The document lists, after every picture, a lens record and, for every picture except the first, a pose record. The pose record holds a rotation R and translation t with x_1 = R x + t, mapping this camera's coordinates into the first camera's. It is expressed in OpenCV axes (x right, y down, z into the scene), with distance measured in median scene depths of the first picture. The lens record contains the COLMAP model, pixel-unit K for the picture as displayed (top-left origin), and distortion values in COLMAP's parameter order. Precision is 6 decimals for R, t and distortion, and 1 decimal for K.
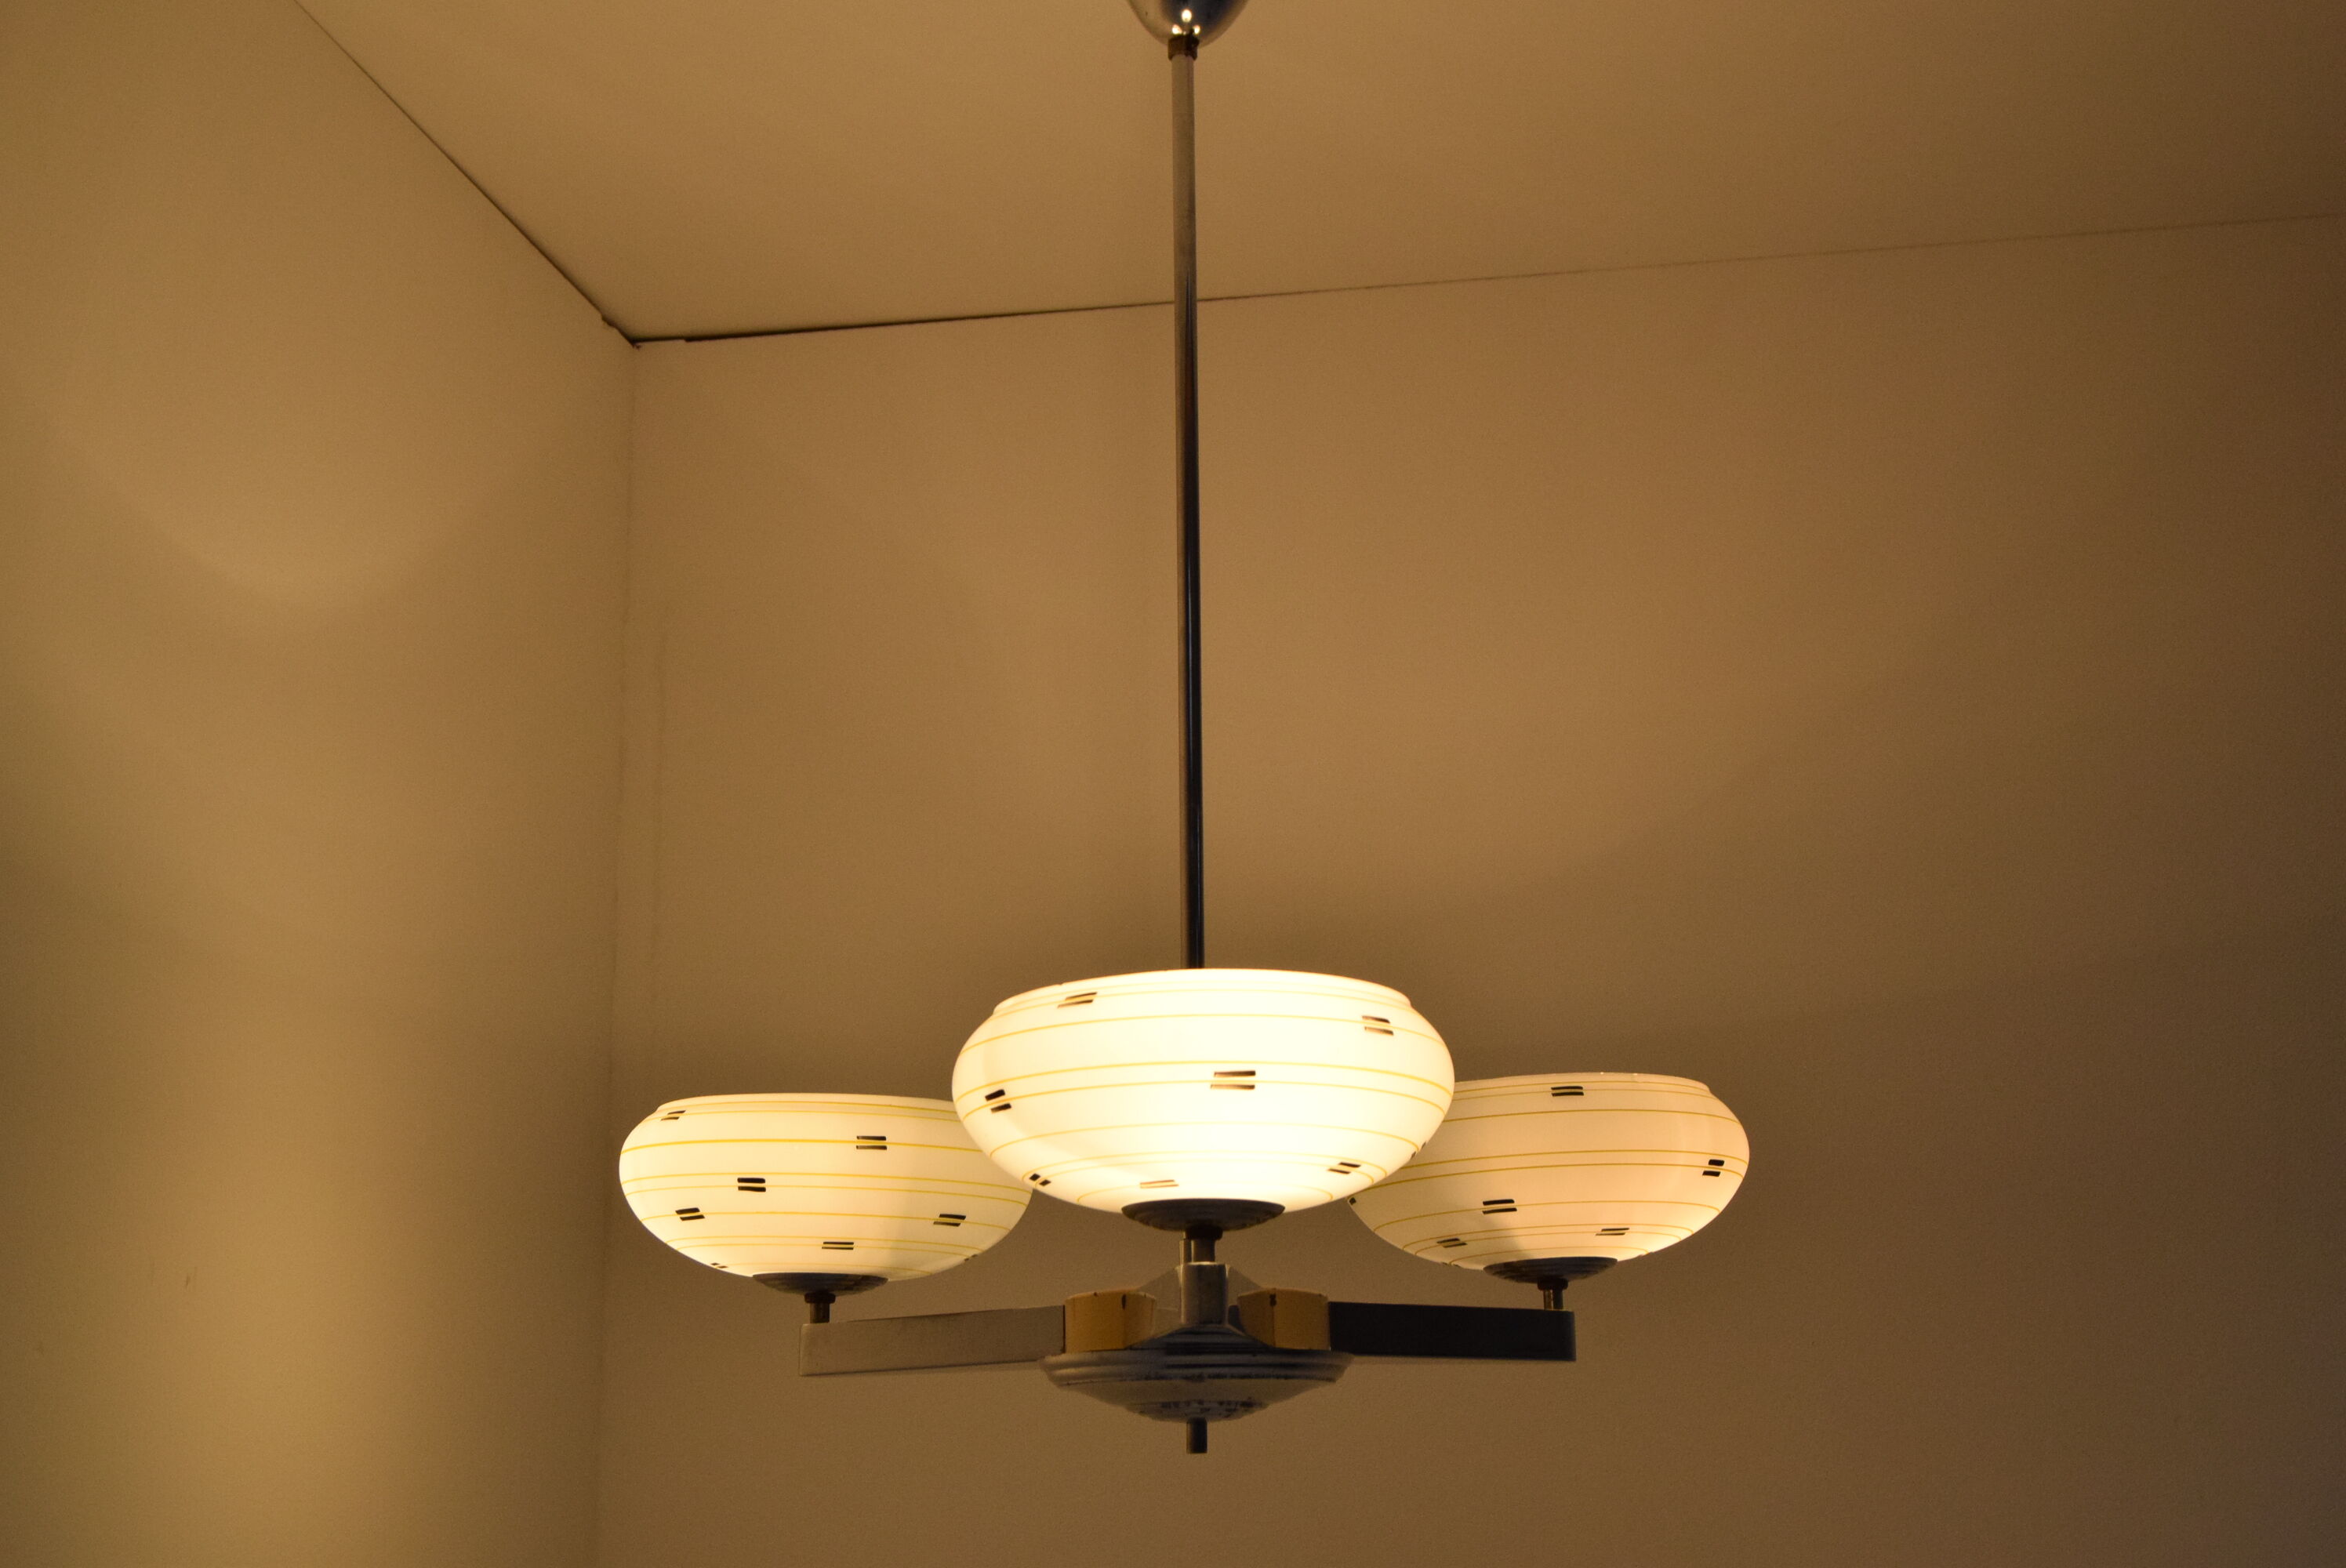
lens RADIAL K [[3275.0, 0, 1193.9], [0, 3275.0, 792.4], [0, 0, 1]] dist [0.061372, 0.000000]
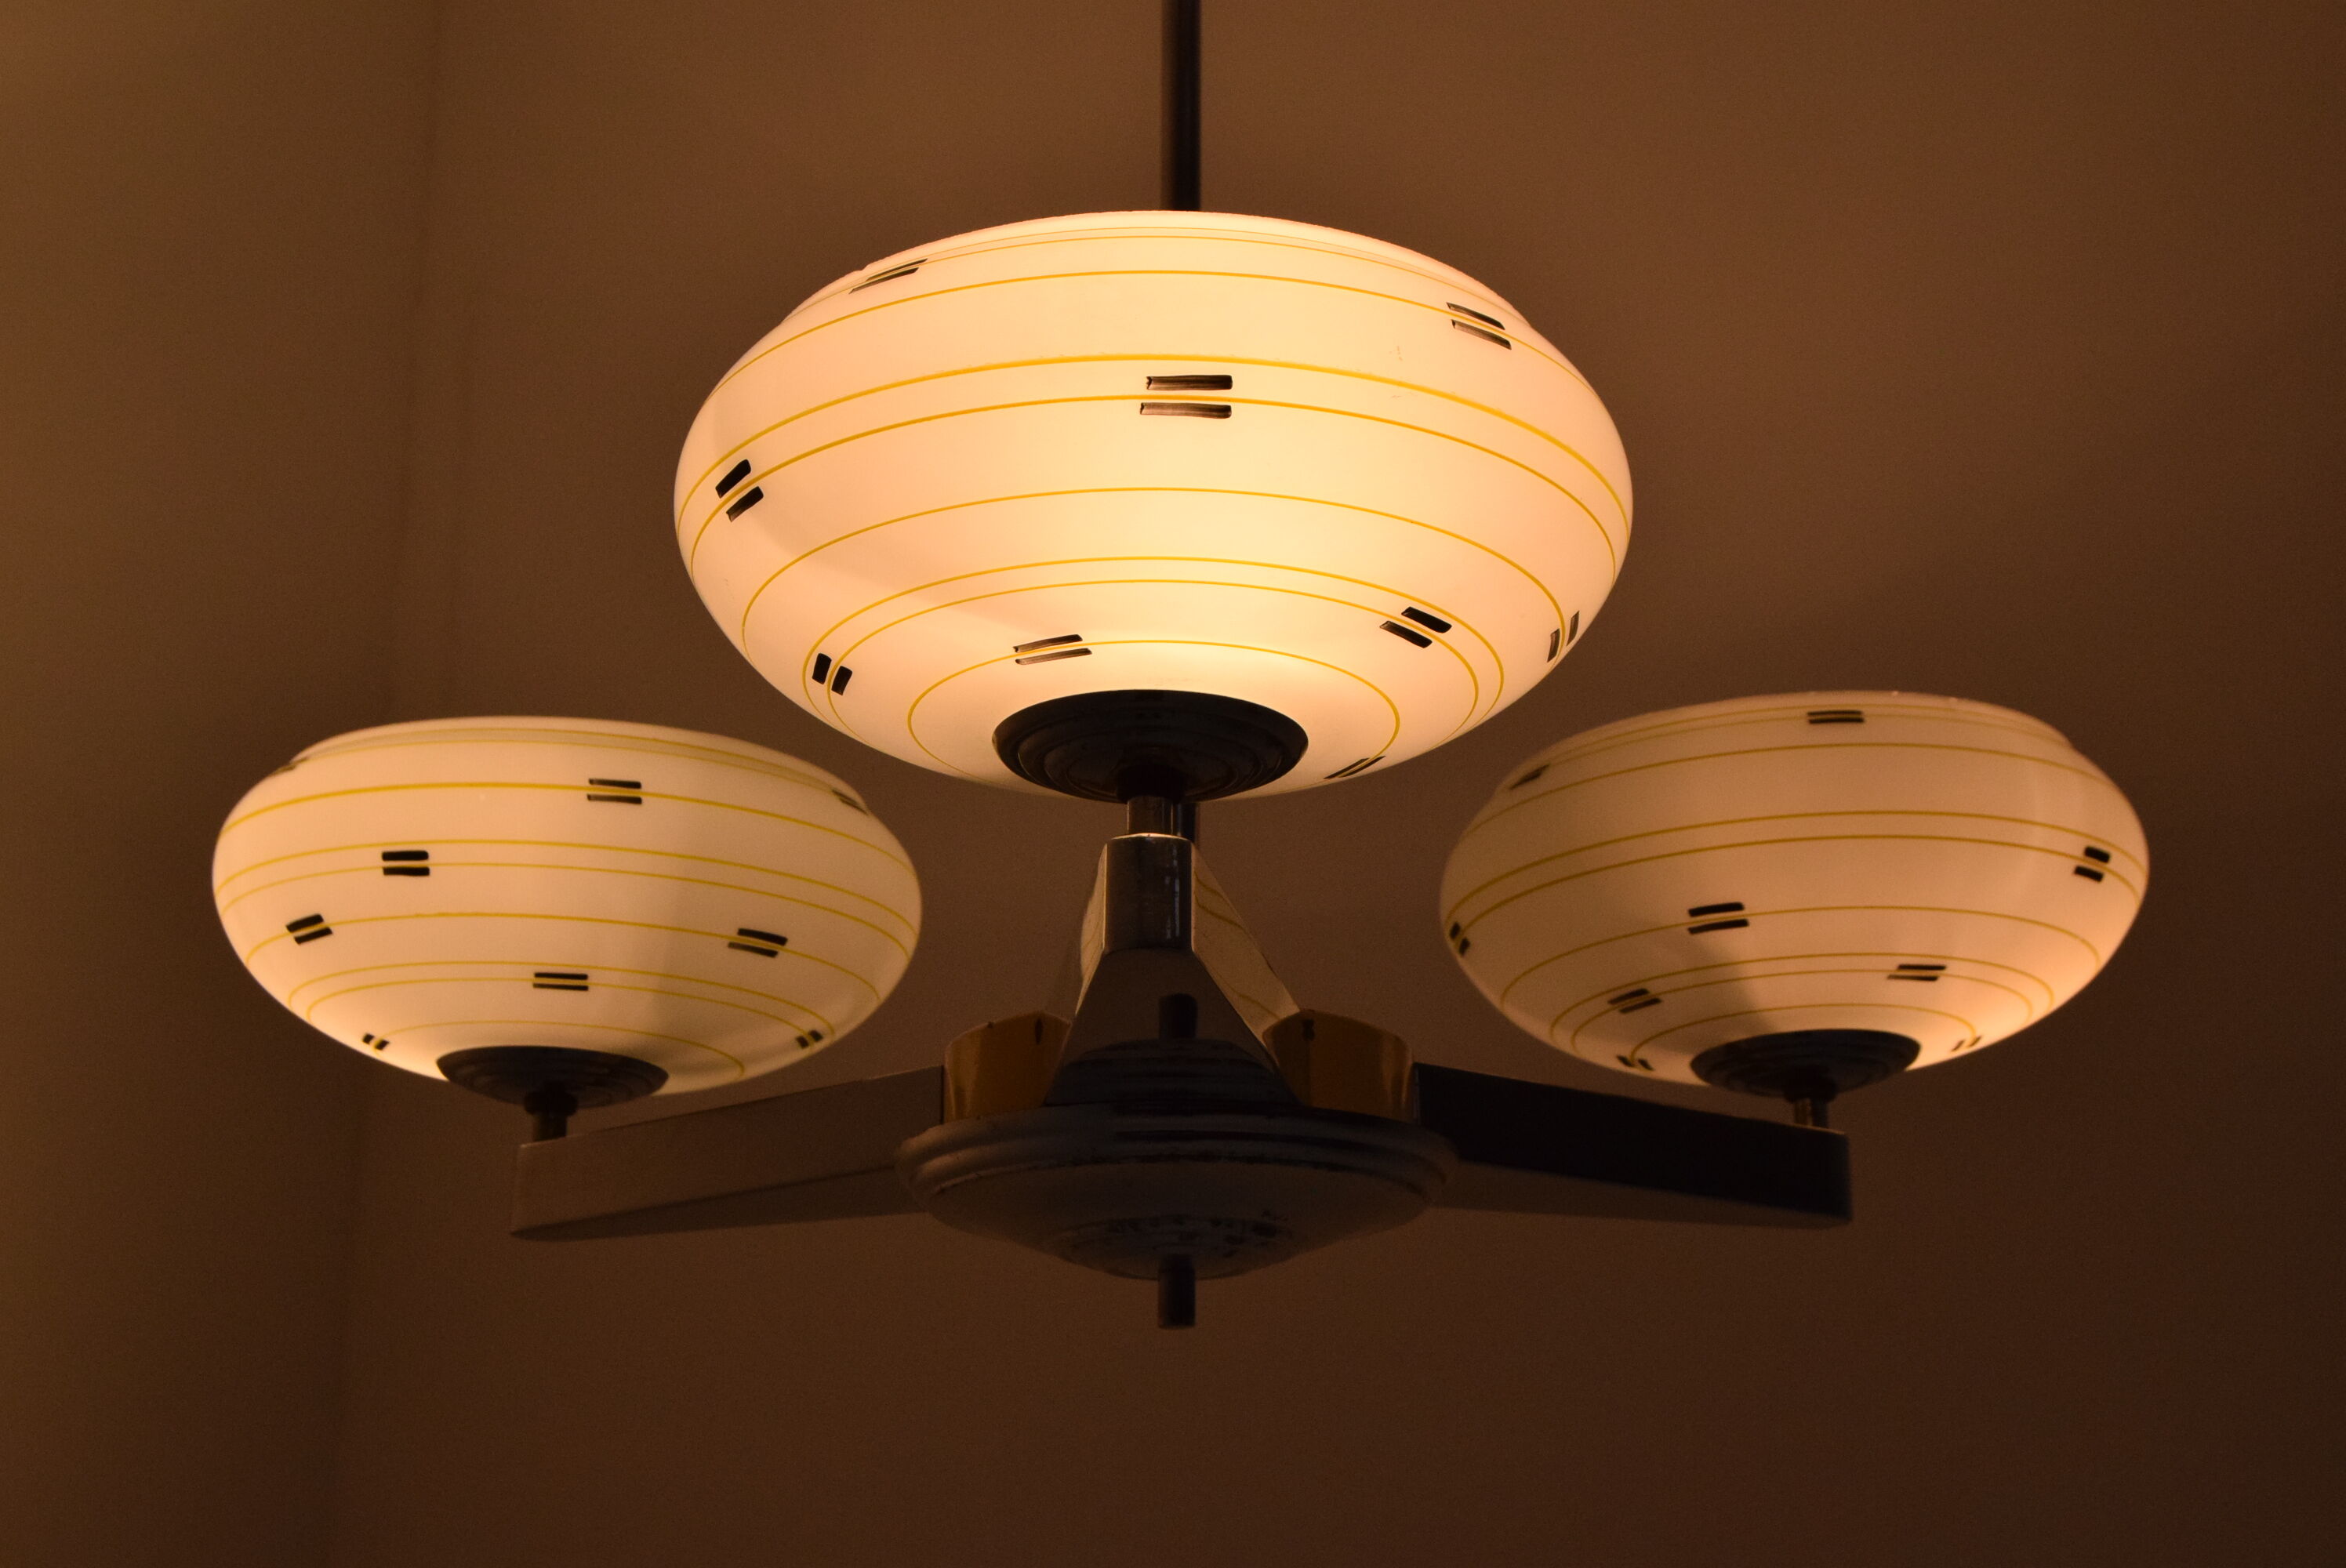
lens RADIAL K [[3764.3, 0, 1186.9], [0, 3764.3, 669.1], [0, 0, 1]] dist [0.021988, 0.000000]
pose [[0.999166, -0.001997, -0.040794, 0.028340], [-0.001756, 0.995779, -0.091765, 0.145669], [0.040805, 0.091760, 0.994945, 0.347432]]
